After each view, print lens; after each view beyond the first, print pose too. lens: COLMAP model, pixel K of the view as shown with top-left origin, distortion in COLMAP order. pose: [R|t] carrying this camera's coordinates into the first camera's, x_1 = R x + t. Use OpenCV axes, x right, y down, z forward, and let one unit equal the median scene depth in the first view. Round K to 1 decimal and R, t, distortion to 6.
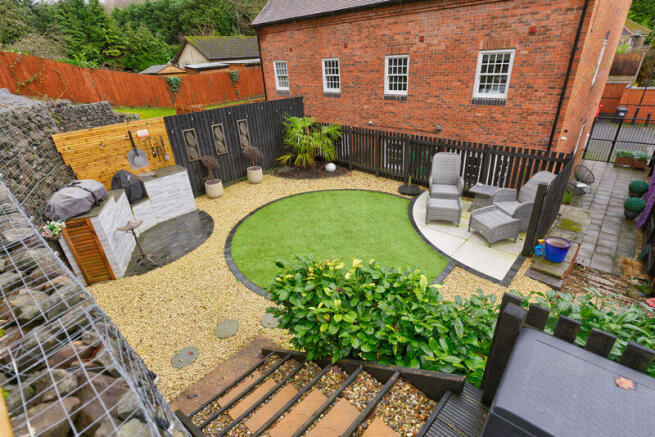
lens RADIAL K [[324.2, 0, 328.7], [0, 324.2, 218.9], [0, 0, 1]] dist [0.001723, 0.000452]
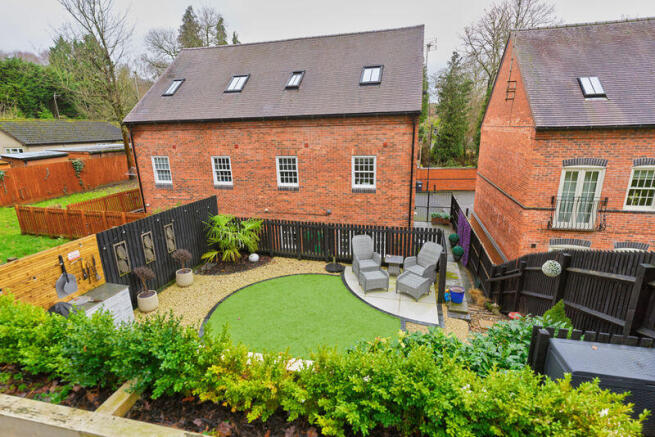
lens RADIAL K [[324.2, 0, 327.9], [0, 324.2, 218.2], [0, 0, 1]] dist [0.001723, 0.000452]
pose [[0.882741, -0.095421, 0.460068, -0.270645], [0.190976, 0.967497, -0.165765, -0.062631], [-0.429297, 0.234189, 0.872273, -0.072389]]
